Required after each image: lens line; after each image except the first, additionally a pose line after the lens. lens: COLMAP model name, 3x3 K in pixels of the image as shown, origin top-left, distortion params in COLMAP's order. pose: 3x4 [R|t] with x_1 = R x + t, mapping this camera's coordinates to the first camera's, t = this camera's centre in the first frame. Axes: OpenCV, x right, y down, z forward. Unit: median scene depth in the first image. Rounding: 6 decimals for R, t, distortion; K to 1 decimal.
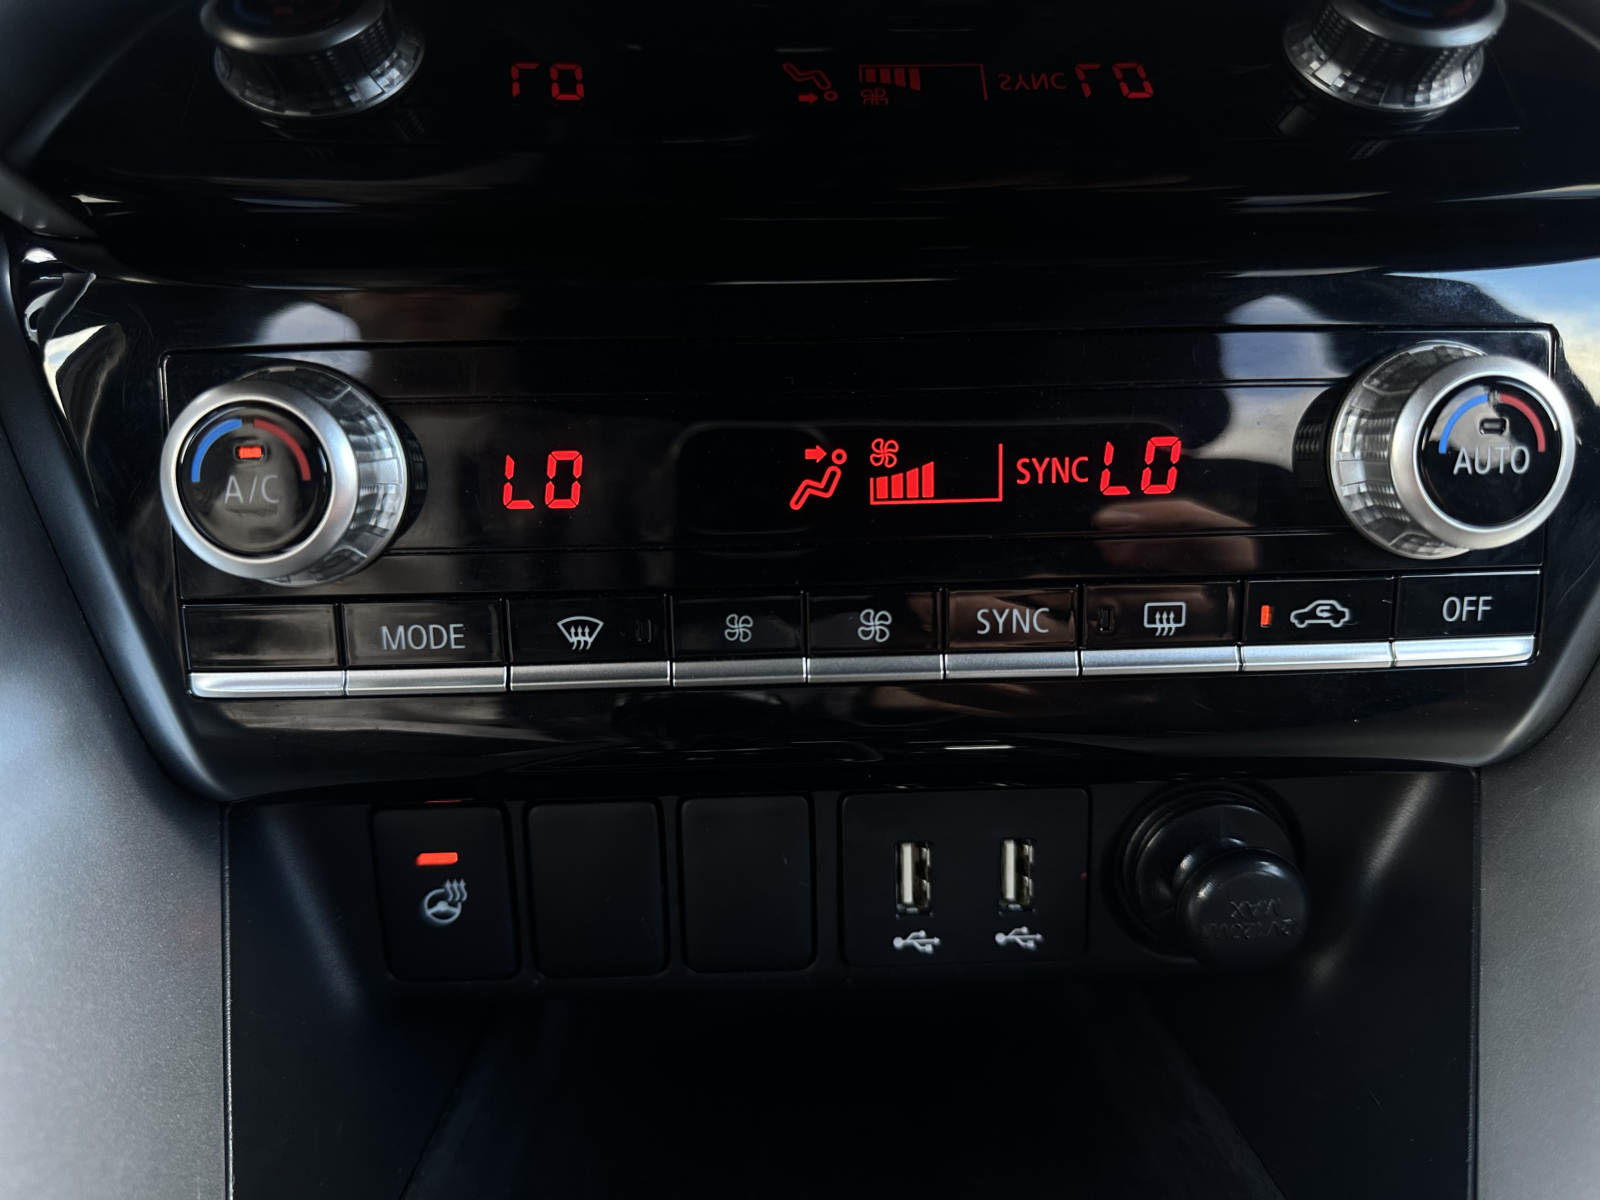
lens RADIAL K [[1113.8, 0, 800.0], [0, 1113.8, 600.0], [0, 0, 1]] dist [0.002462, 0.008527]
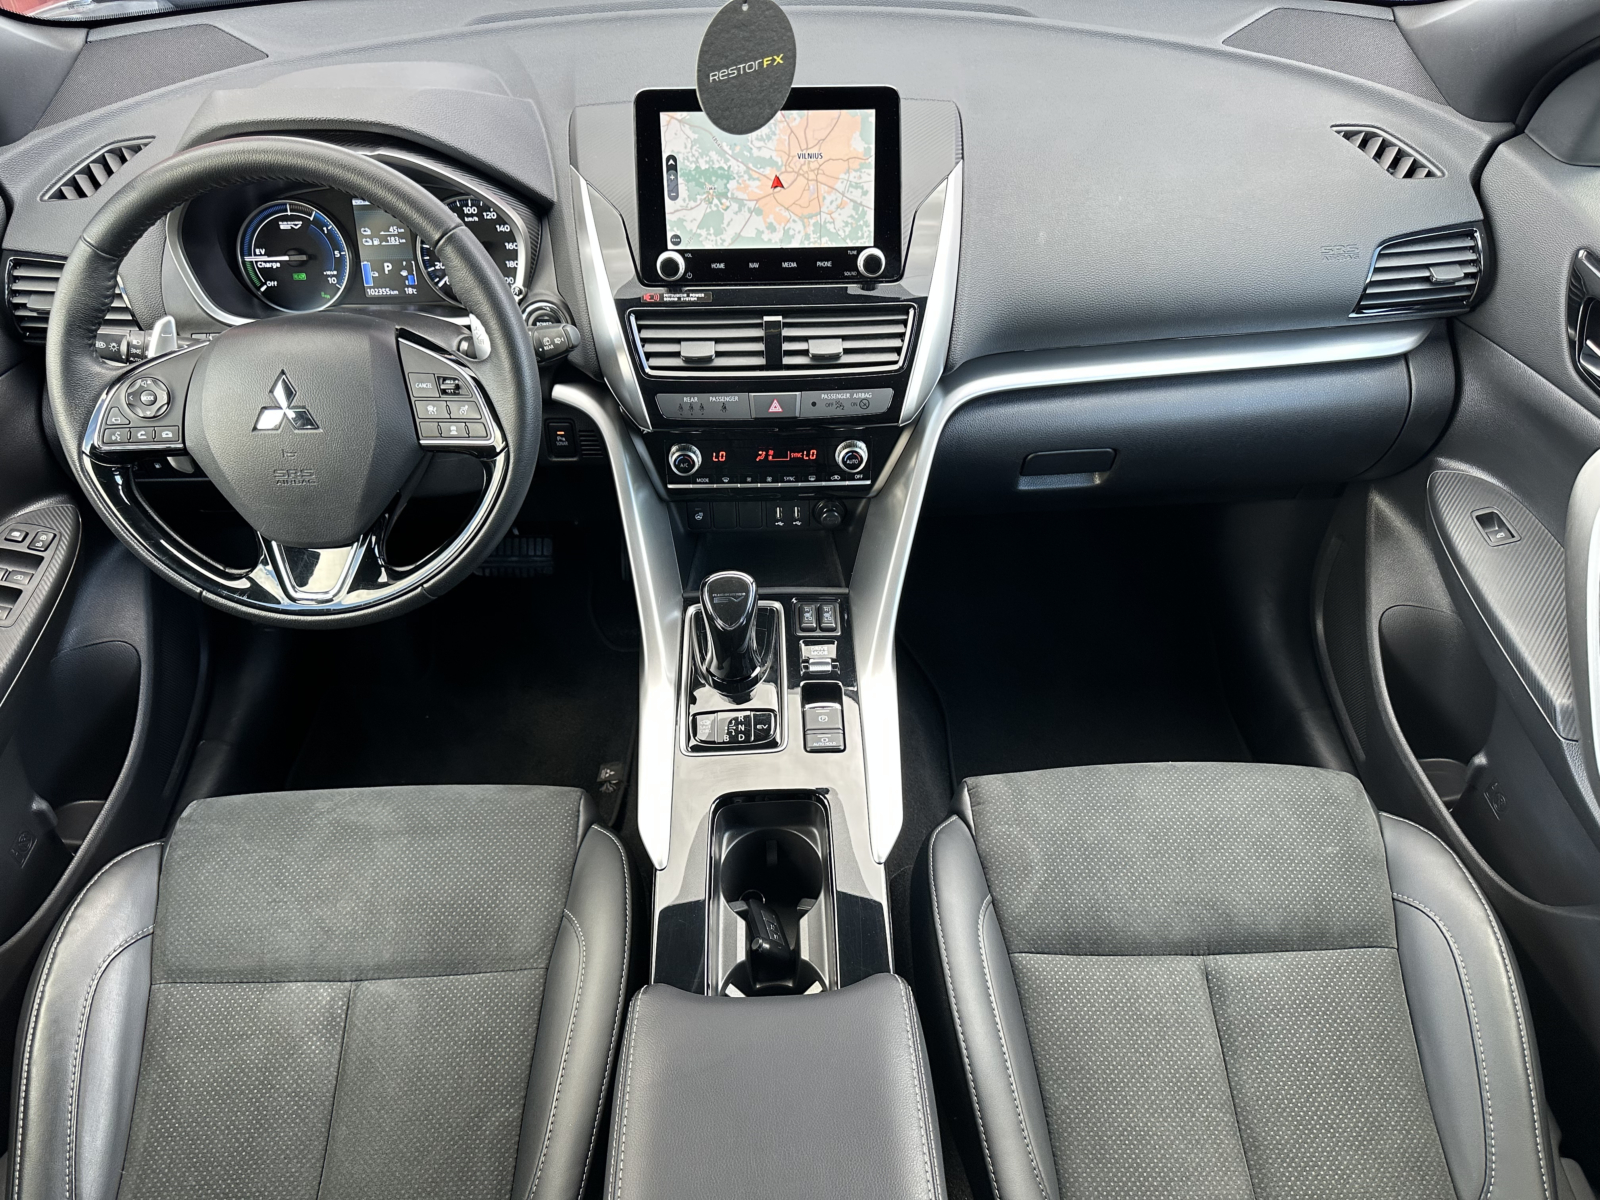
lens RADIAL K [[1113.8, 0, 800.0], [0, 1113.8, 600.0], [0, 0, 1]] dist [0.002462, 0.008527]
pose [[0.999880, 0.014632, -0.005150, 0.291521], [-0.011966, 0.938821, 0.344197, -1.569332], [0.009871, -0.344093, 0.938884, -5.428047]]
